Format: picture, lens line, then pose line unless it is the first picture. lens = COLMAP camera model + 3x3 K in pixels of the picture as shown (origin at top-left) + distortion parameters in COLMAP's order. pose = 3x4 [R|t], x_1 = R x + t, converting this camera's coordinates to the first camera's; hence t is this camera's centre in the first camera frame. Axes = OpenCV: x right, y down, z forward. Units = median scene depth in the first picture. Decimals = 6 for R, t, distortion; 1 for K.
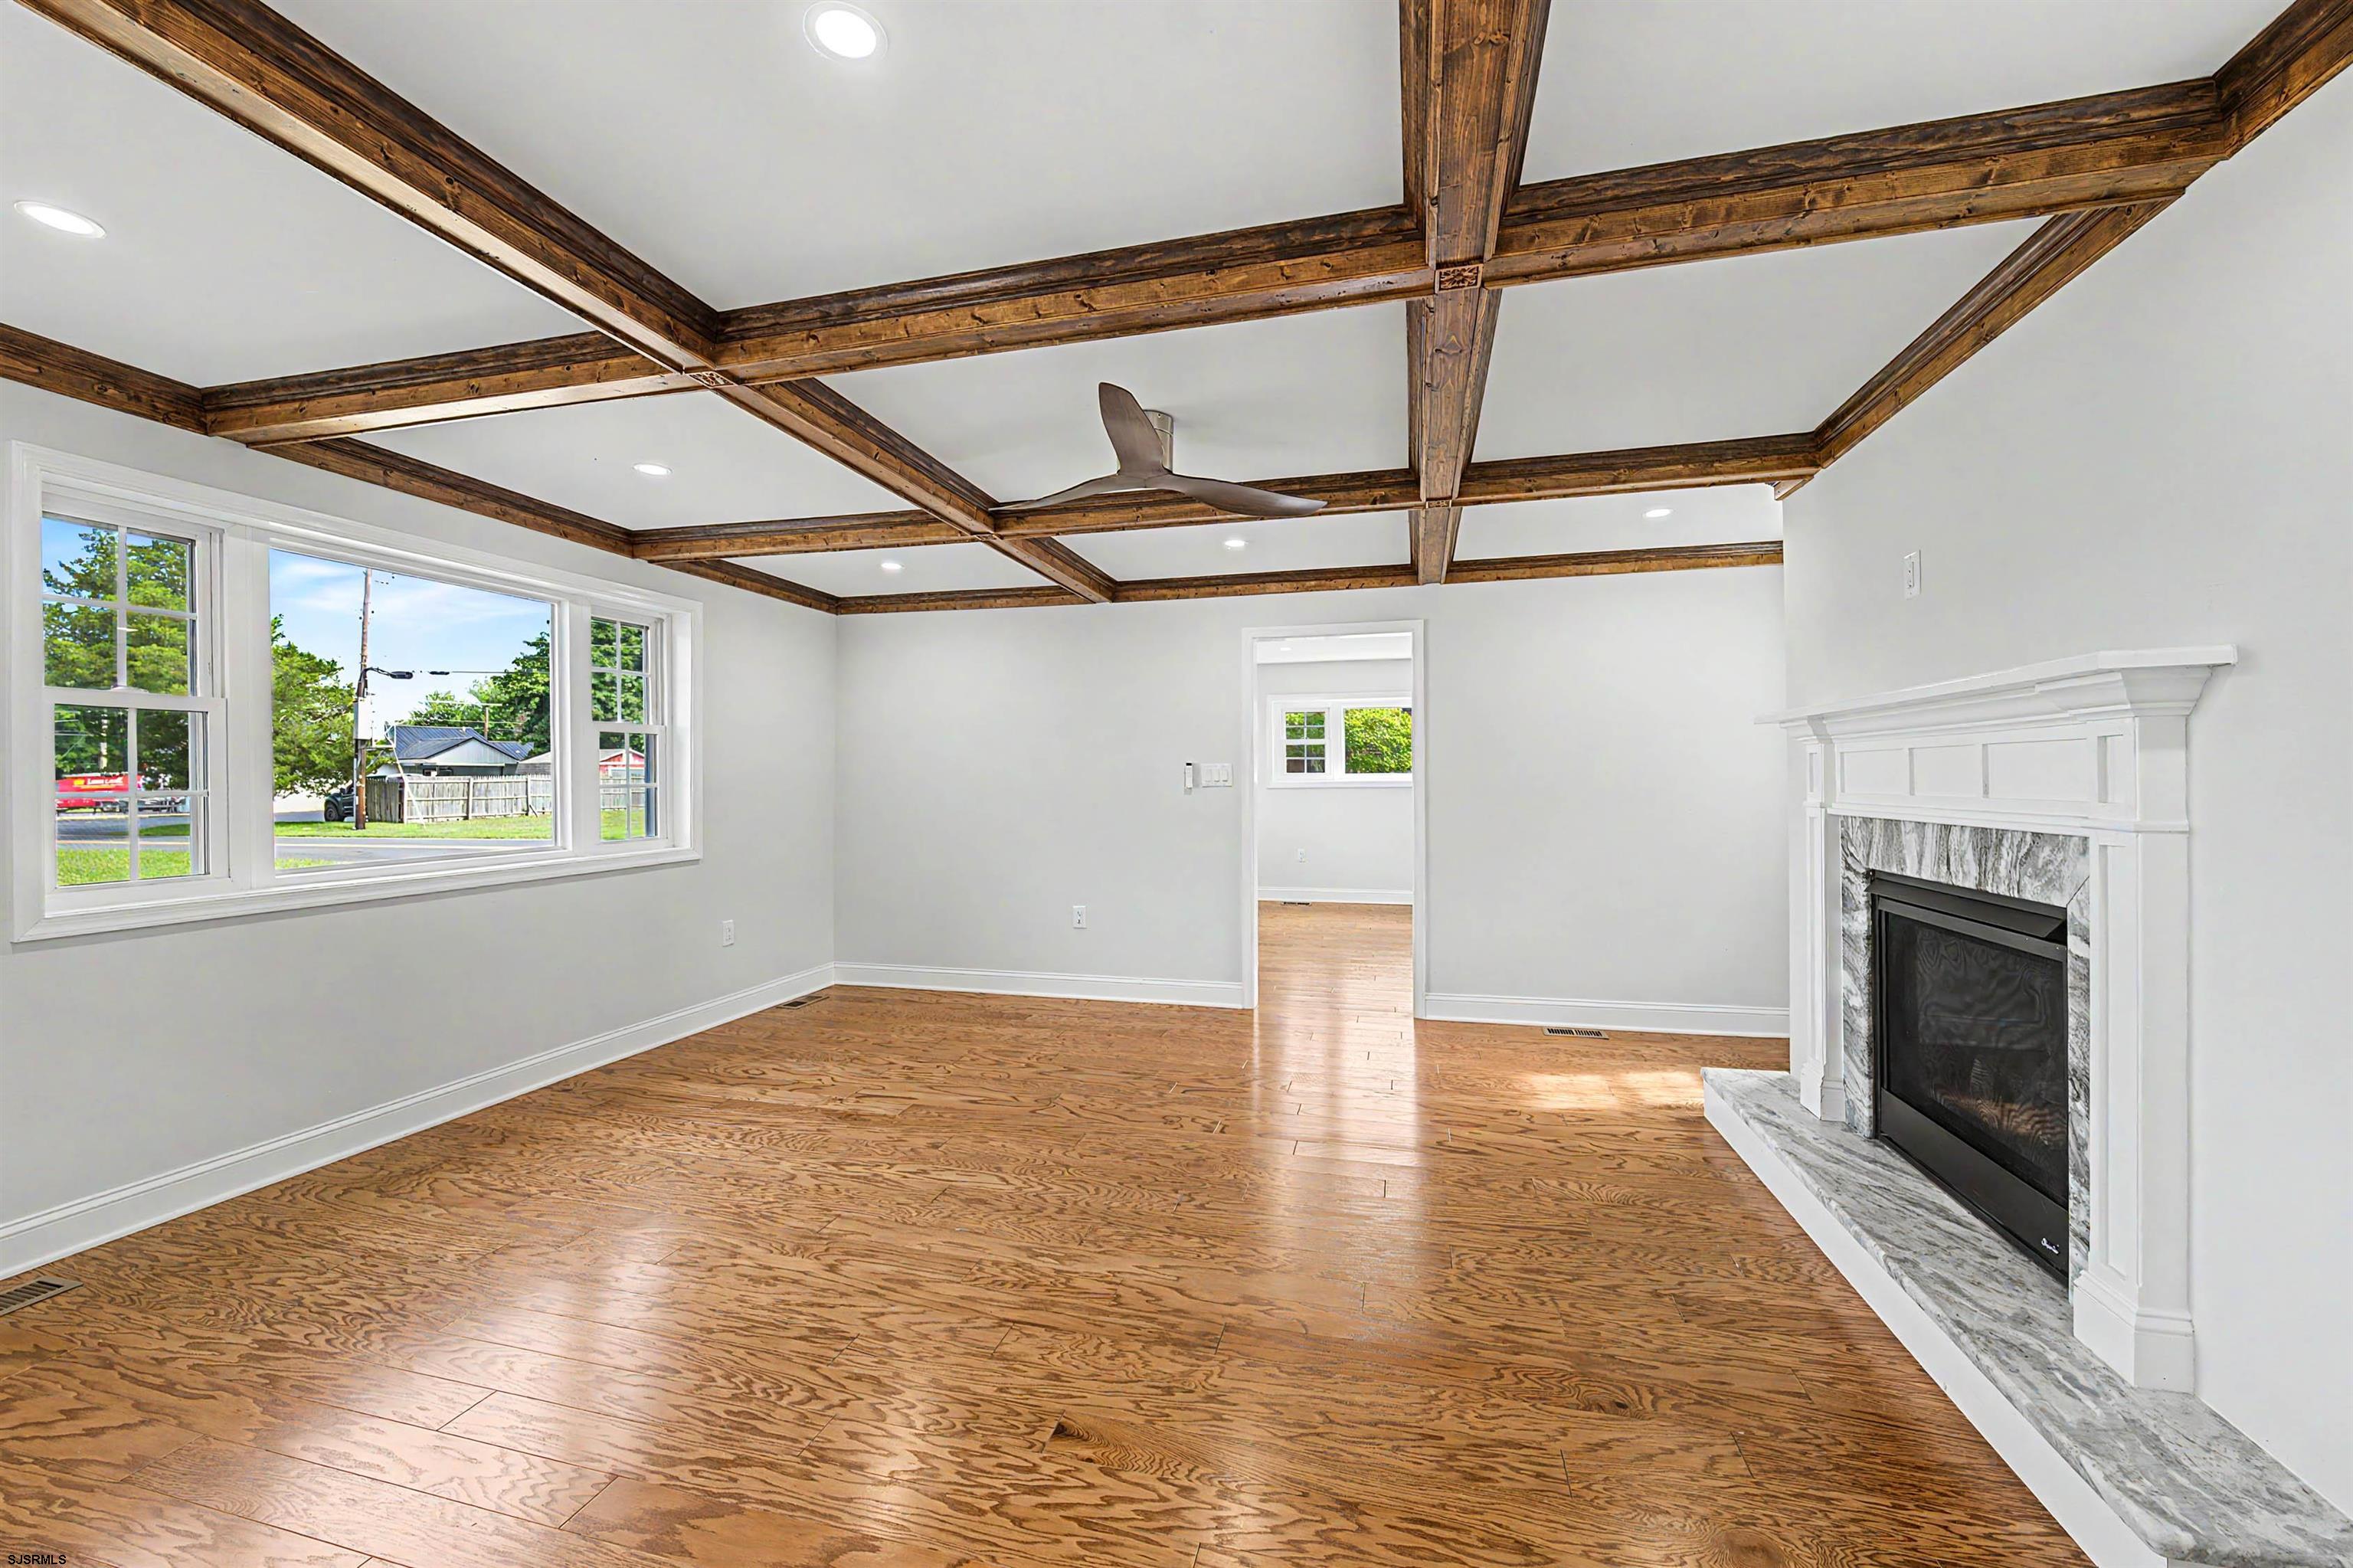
lens RADIAL K [[927.0, 0, 1169.2], [0, 927.0, 782.9], [0, 0, 1]] dist [-0.008626, 0.000008]
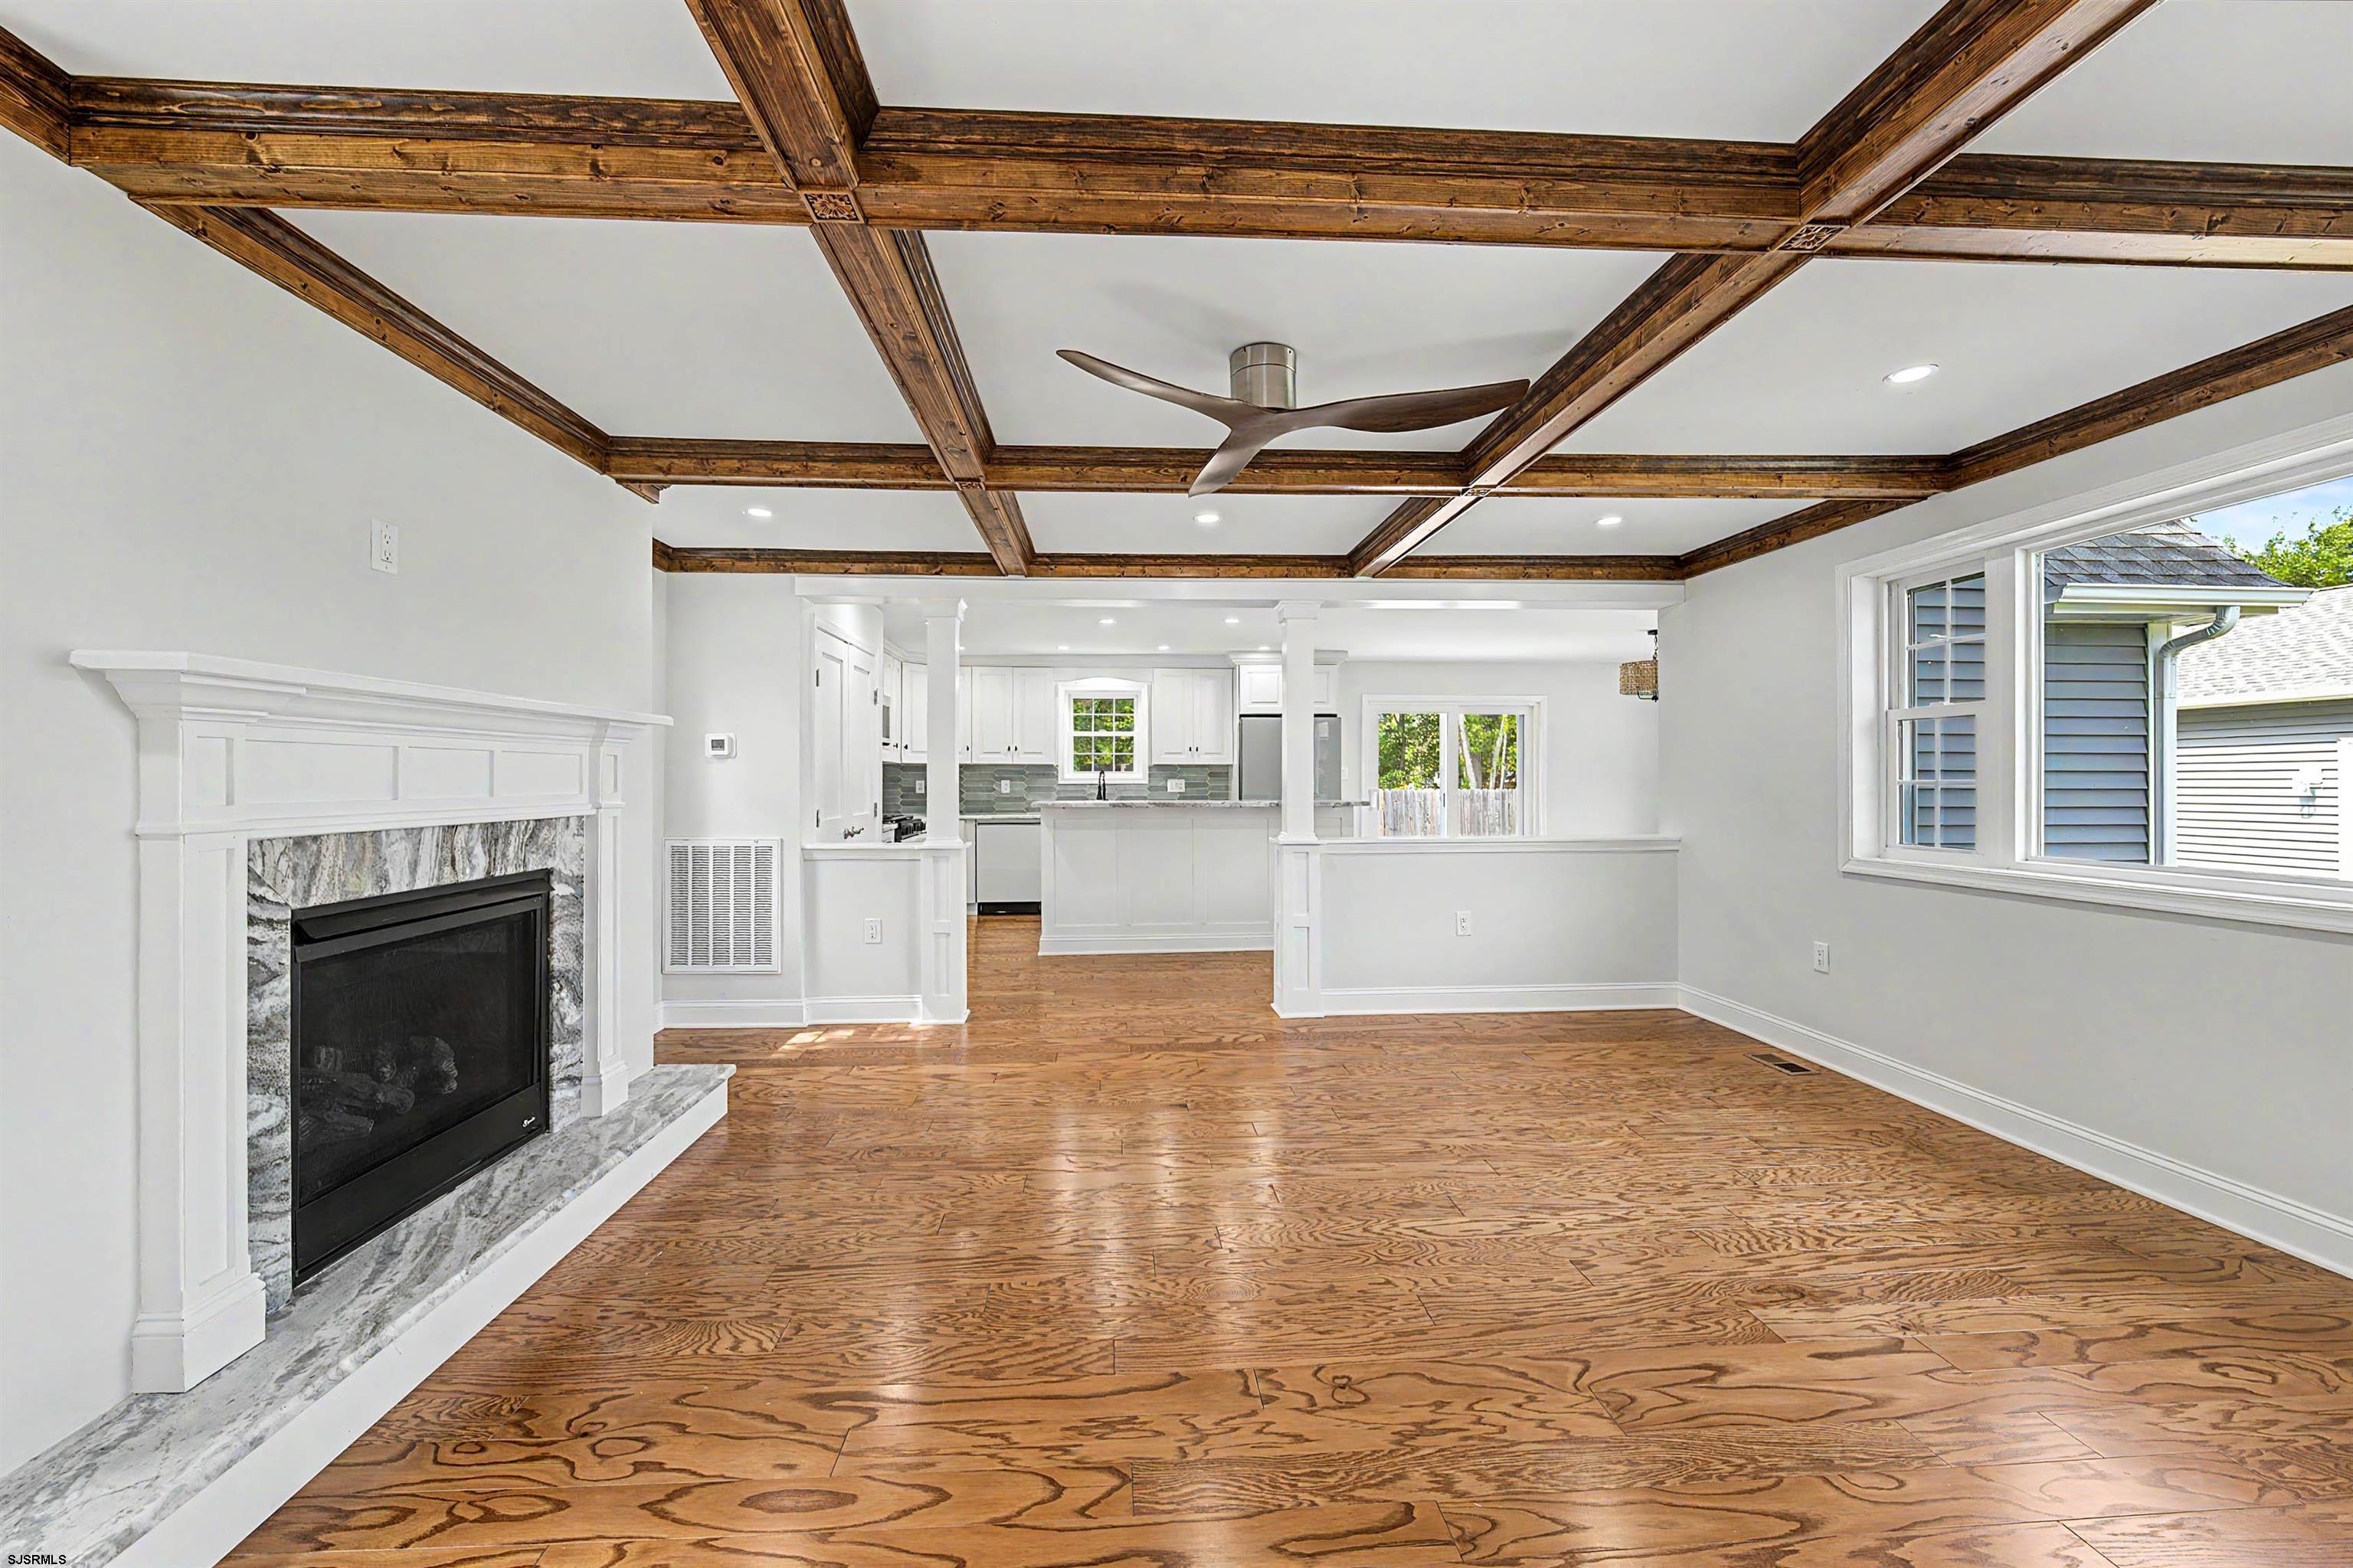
lens RADIAL K [[927.0, 0, 1163.3], [0, 927.0, 782.9], [0, 0, 1]] dist [-0.008626, 0.000008]
pose [[-0.951980, 0.008708, -0.306036, 0.336209], [0.005480, 0.999920, 0.011406, -0.007830], [0.306110, 0.009181, -0.951952, 1.837973]]
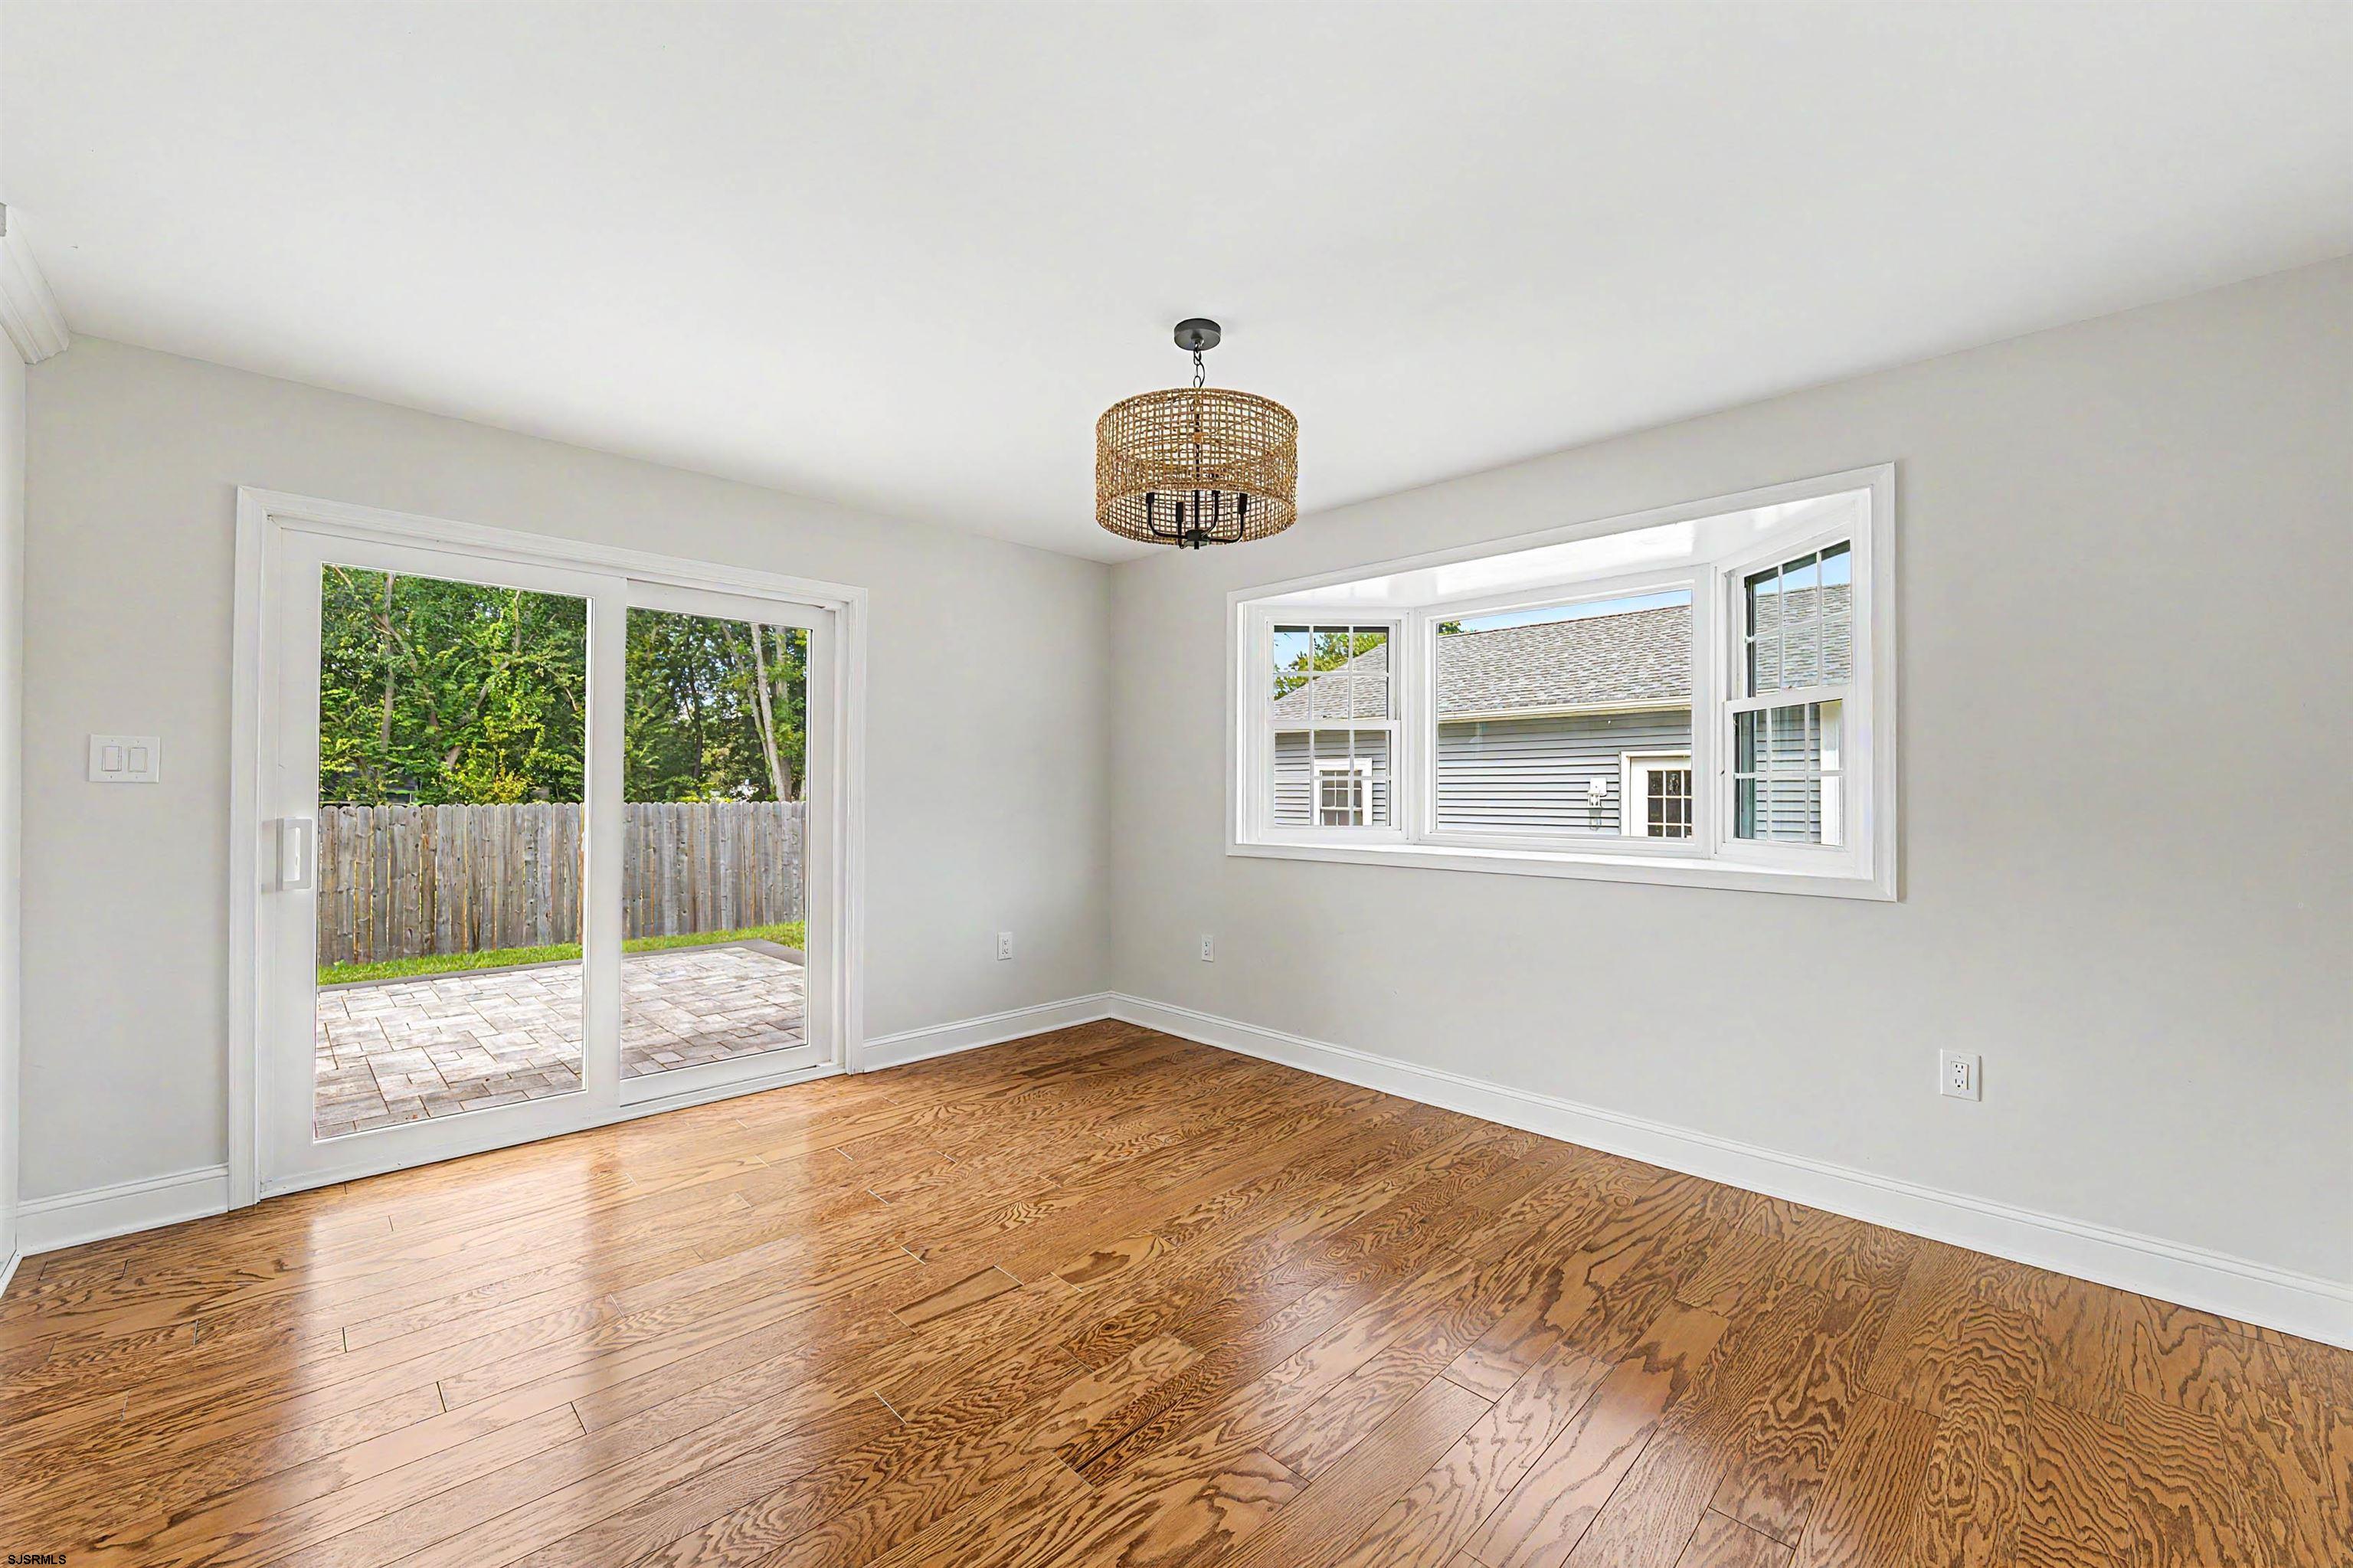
lens RADIAL K [[927.0, 0, 1156.2], [0, 927.0, 780.9], [0, 0, 1]] dist [-0.008626, 0.000008]
pose [[-0.530399, -0.003388, -0.847741, -1.052385], [-0.005513, 0.999985, -0.000547, 0.011871], [0.847730, 0.004384, -0.530409, 0.198632]]
